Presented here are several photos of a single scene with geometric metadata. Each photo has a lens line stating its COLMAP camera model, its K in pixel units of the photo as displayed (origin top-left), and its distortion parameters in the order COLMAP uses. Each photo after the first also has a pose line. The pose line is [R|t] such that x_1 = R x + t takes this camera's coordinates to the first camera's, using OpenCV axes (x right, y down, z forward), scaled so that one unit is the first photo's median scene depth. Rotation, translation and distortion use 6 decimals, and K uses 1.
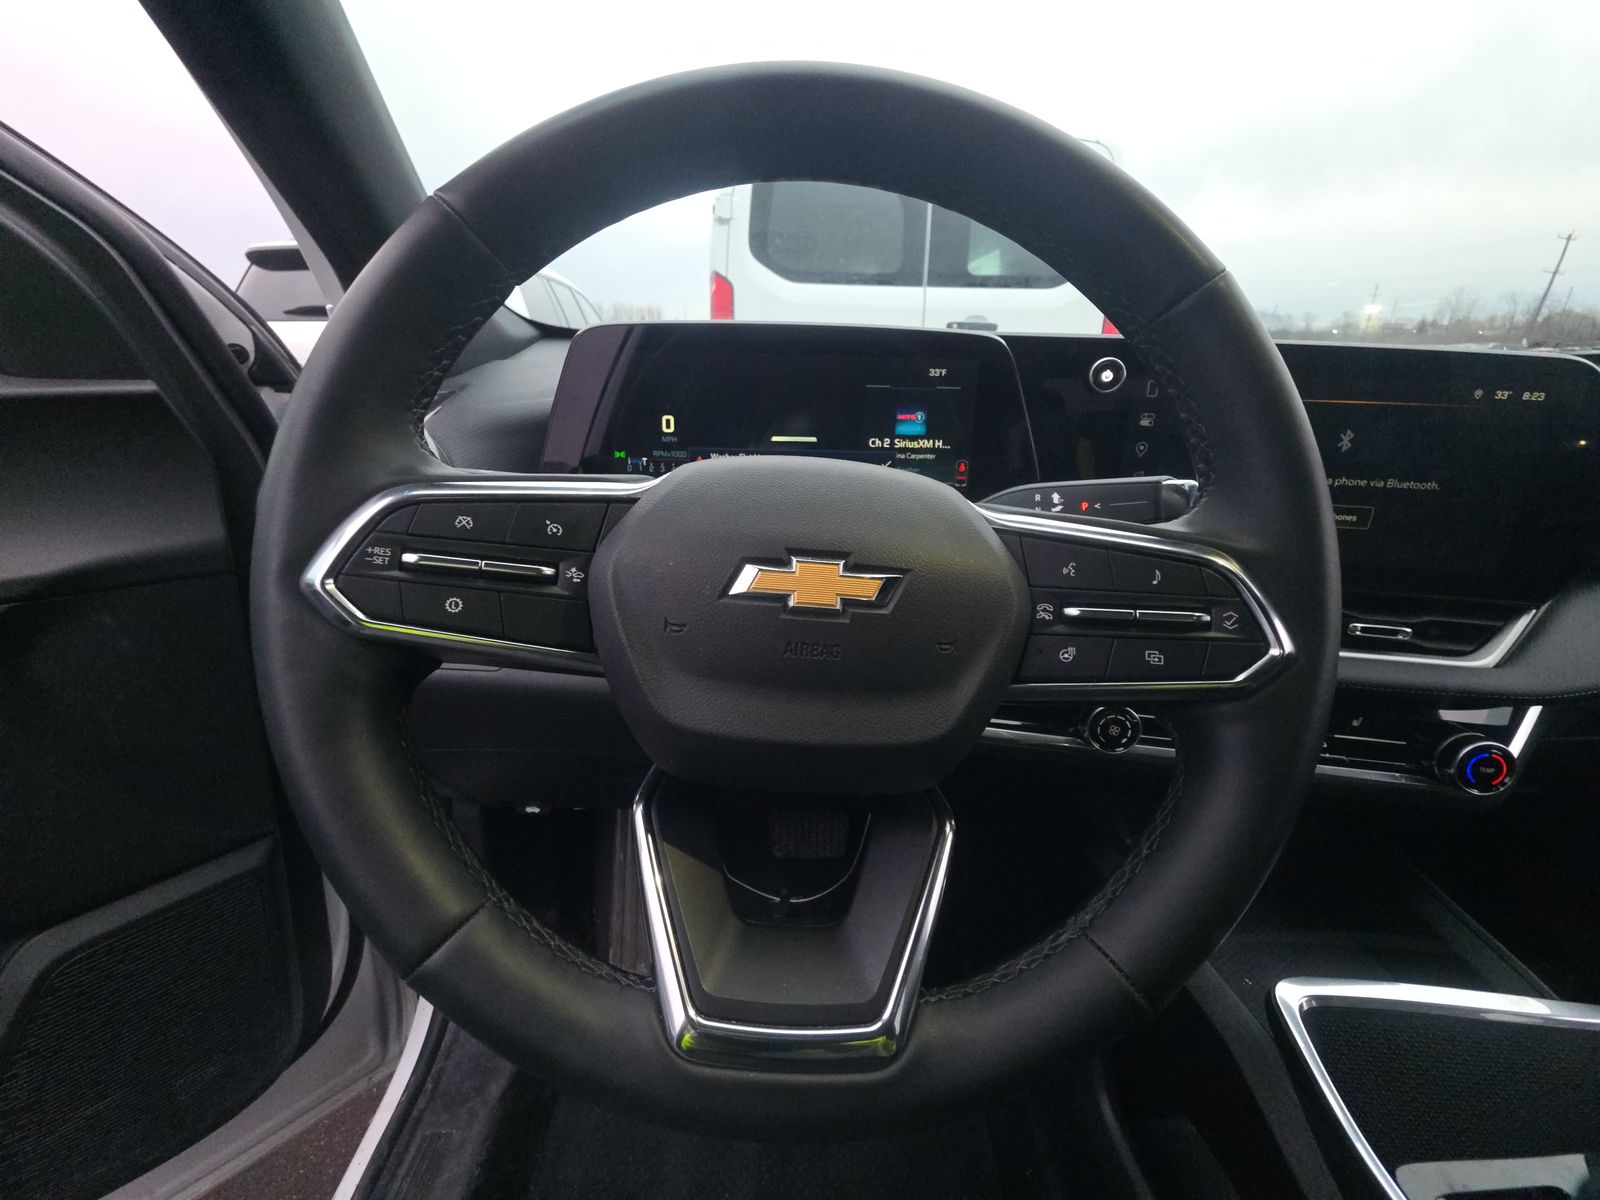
lens RADIAL K [[611.8, 0, 800.0], [0, 611.8, 600.0], [0, 0, 1]] dist [0.015556, -0.014355]
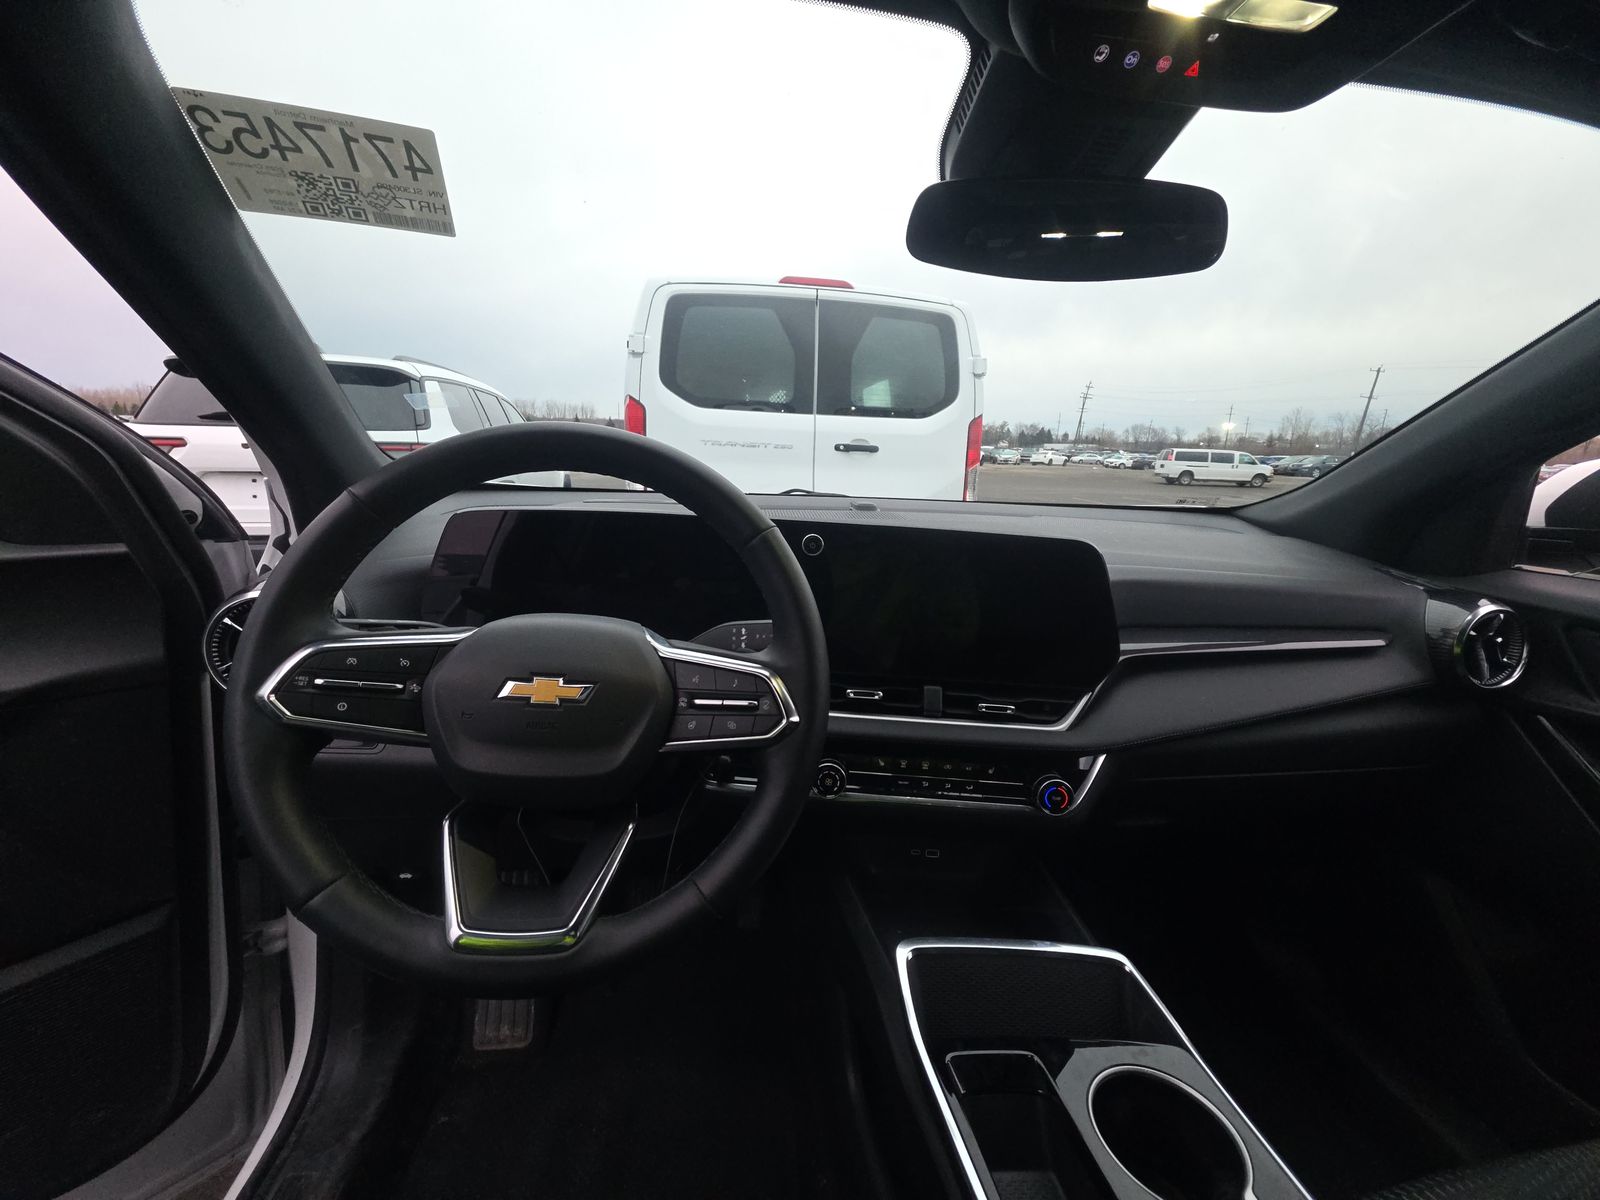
lens RADIAL K [[609.3, 0, 800.0], [0, 609.3, 600.0], [0, 0, 1]] dist [0.000905, -0.007545]
pose [[0.993349, -0.004645, 0.115052, 0.528789], [0.021343, 0.989299, -0.144334, -0.013490], [-0.113150, 0.145829, 0.982818, -0.887123]]
